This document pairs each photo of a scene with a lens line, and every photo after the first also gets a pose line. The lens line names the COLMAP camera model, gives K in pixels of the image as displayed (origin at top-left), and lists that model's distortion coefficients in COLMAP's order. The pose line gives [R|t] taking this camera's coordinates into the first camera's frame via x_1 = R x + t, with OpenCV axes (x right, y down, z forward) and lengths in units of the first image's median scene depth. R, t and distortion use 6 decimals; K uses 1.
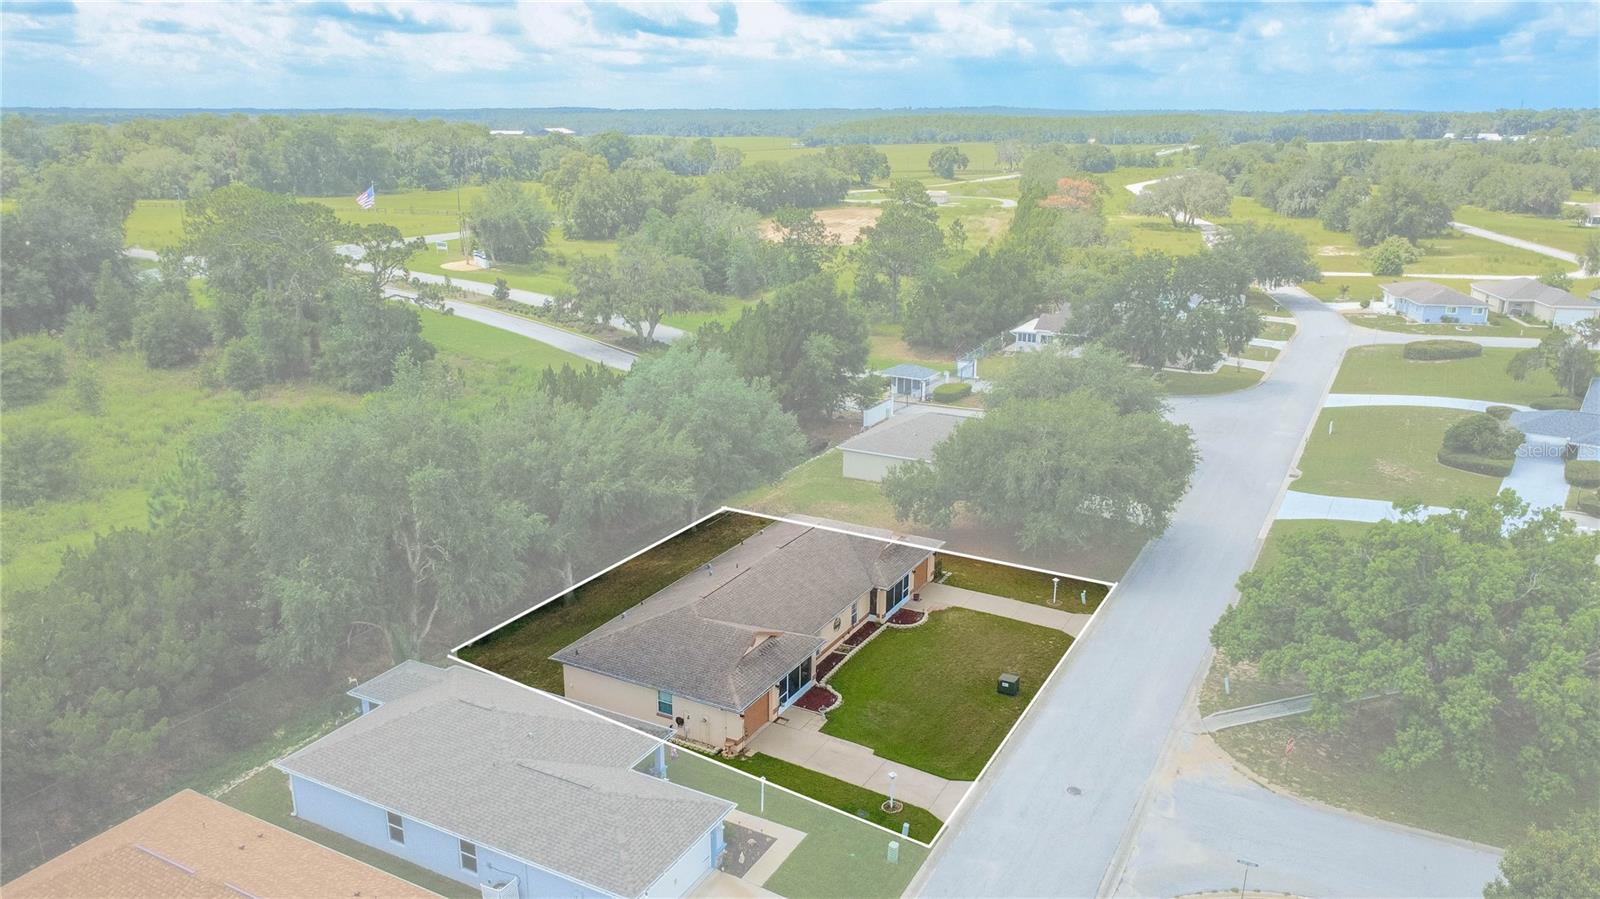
lens RADIAL K [[1150.2, 0, 800.0], [0, 1150.2, 449.5], [0, 0, 1]] dist [0.005919, -0.000187]
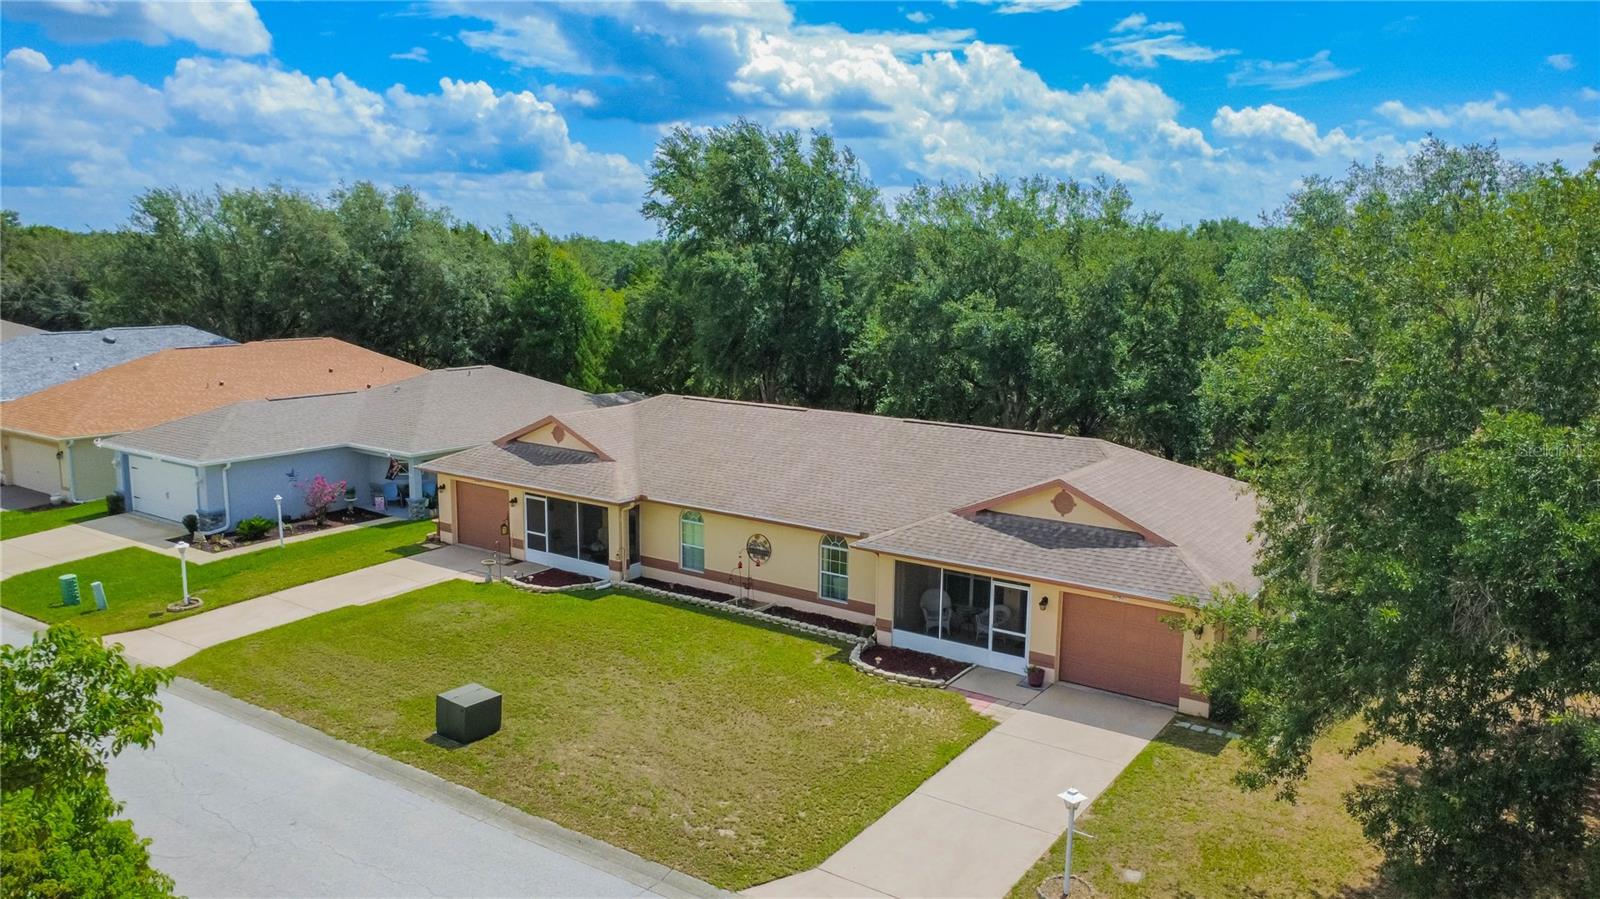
lens RADIAL K [[1150.2, 0, 800.0], [0, 1150.2, 449.5], [0, 0, 1]] dist [0.005919, -0.000187]
pose [[-0.108635, 0.160757, -0.980997, 0.258841], [-0.284283, 0.940600, 0.185618, 0.009668], [0.952566, 0.299045, -0.056481, 0.536739]]
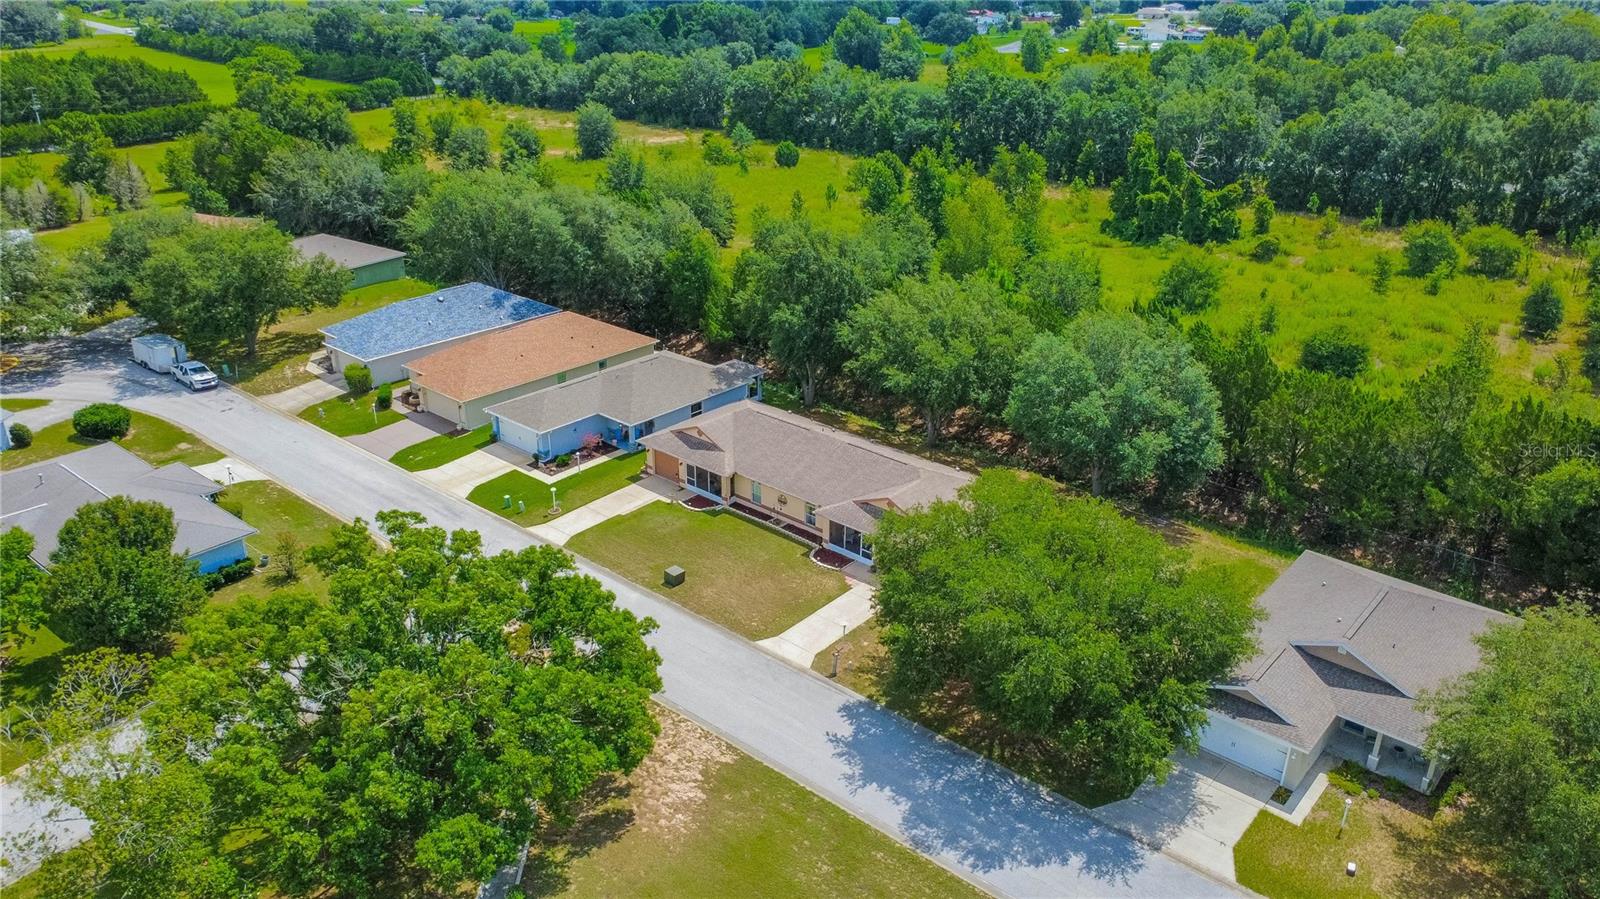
lens RADIAL K [[1150.2, 0, 800.0], [0, 1150.2, 449.5], [0, 0, 1]] dist [0.005919, -0.000187]
pose [[-0.215273, 0.392607, -0.894157, 0.552167], [-0.277753, 0.853193, 0.441491, -0.217222], [0.936222, 0.343396, -0.074622, 0.565667]]
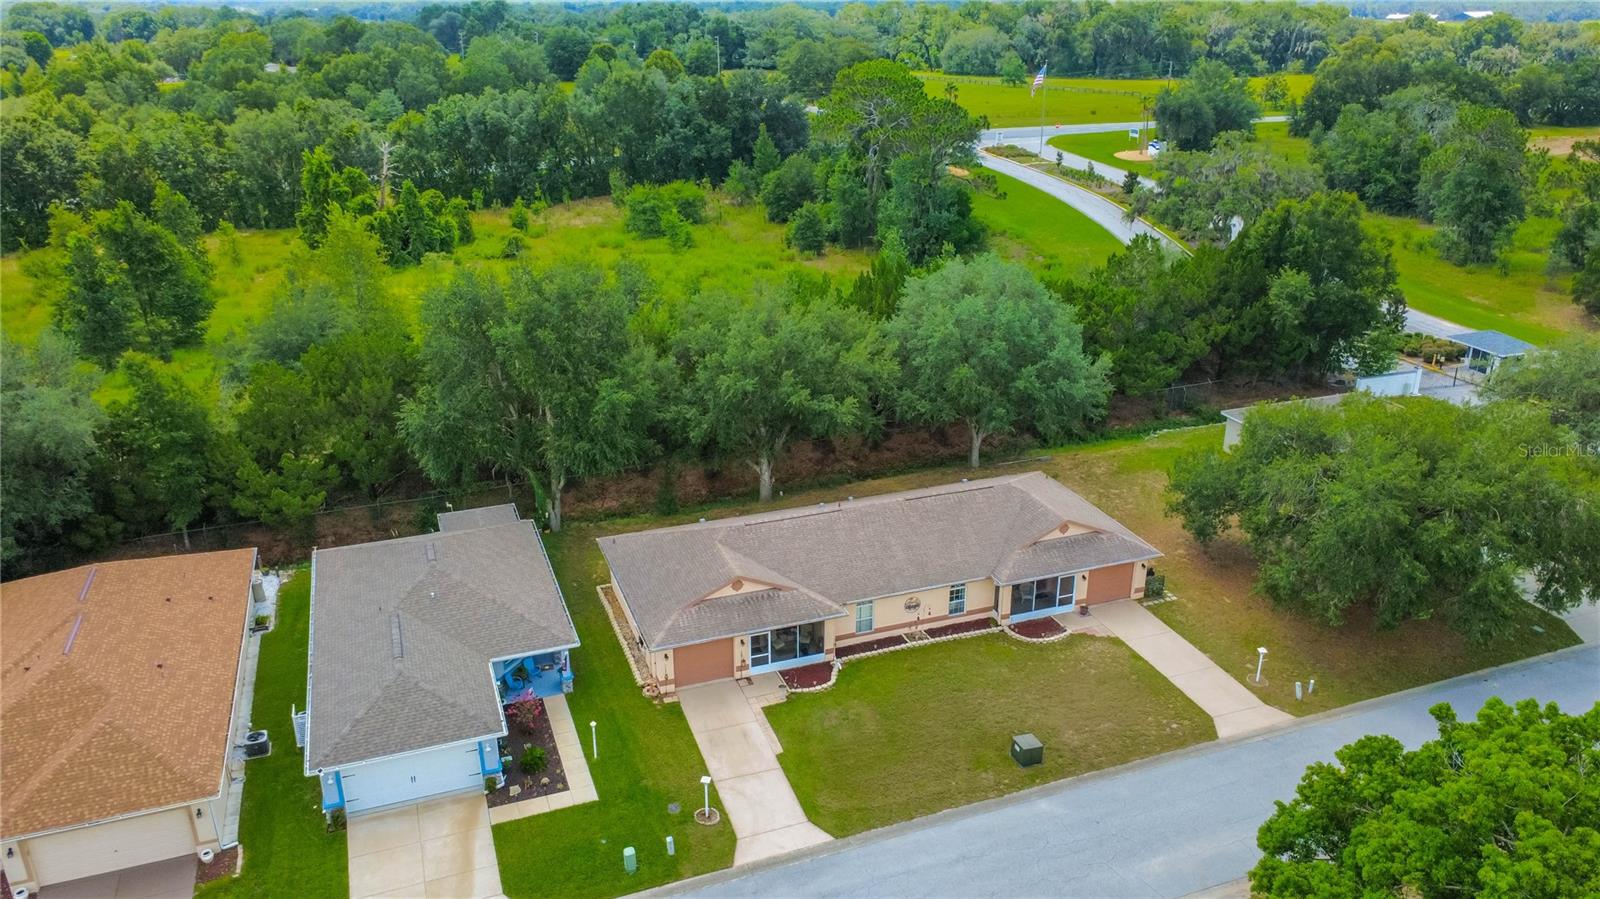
lens RADIAL K [[1150.2, 0, 800.0], [0, 1150.2, 449.5], [0, 0, 1]] dist [0.005919, -0.000187]
pose [[0.756515, 0.235732, -0.610013, 0.234105], [-0.179307, 0.971796, 0.153169, -0.035729], [0.628915, -0.006495, 0.777447, 0.159208]]
